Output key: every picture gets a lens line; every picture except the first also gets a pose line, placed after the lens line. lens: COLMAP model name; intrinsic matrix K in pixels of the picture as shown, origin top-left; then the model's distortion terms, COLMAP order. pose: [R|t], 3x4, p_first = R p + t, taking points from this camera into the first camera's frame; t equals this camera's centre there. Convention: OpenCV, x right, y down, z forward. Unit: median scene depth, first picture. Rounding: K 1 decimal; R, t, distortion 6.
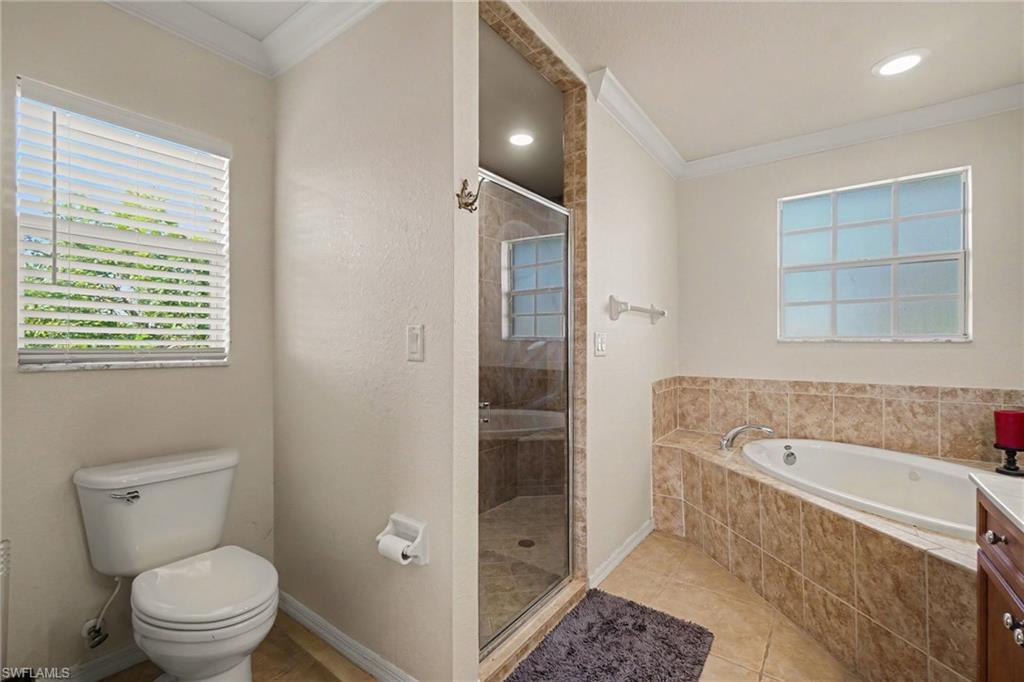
lens RADIAL K [[462.4, 0, 508.0], [0, 462.4, 344.6], [0, 0, 1]] dist [0.004423, 0.000551]
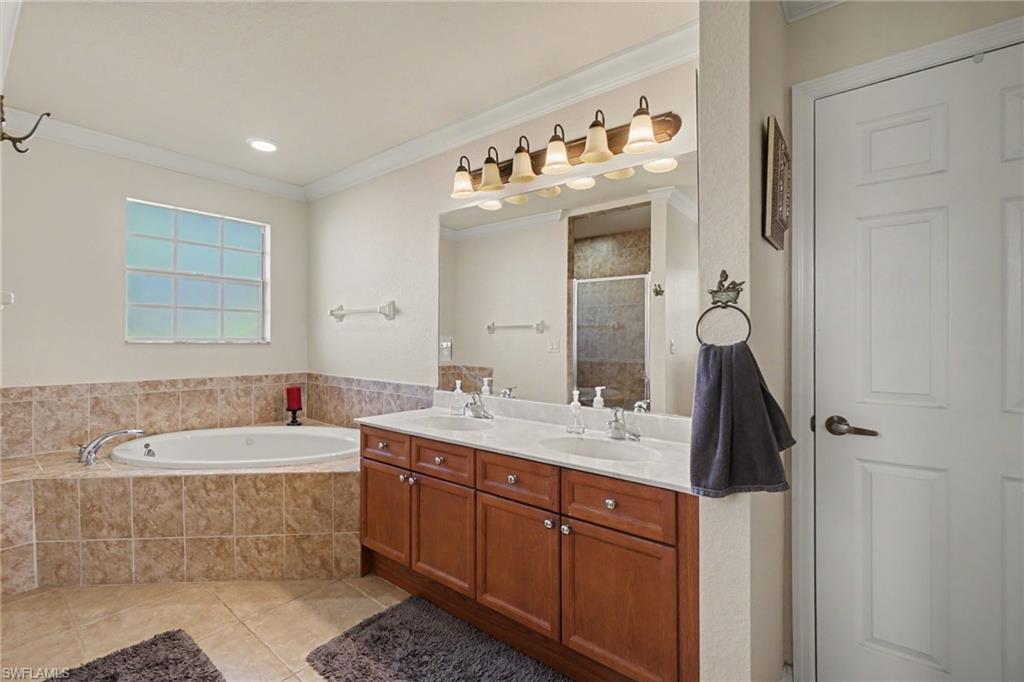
lens RADIAL K [[440.4, 0, 508.0], [0, 440.4, 341.8], [0, 0, 1]] dist [-0.007134, 0.000616]
pose [[0.048524, -0.001509, 0.998821, -0.365327], [-0.004769, 0.999987, 0.001742, -0.016547], [-0.998811, -0.004848, 0.048516, 0.166678]]
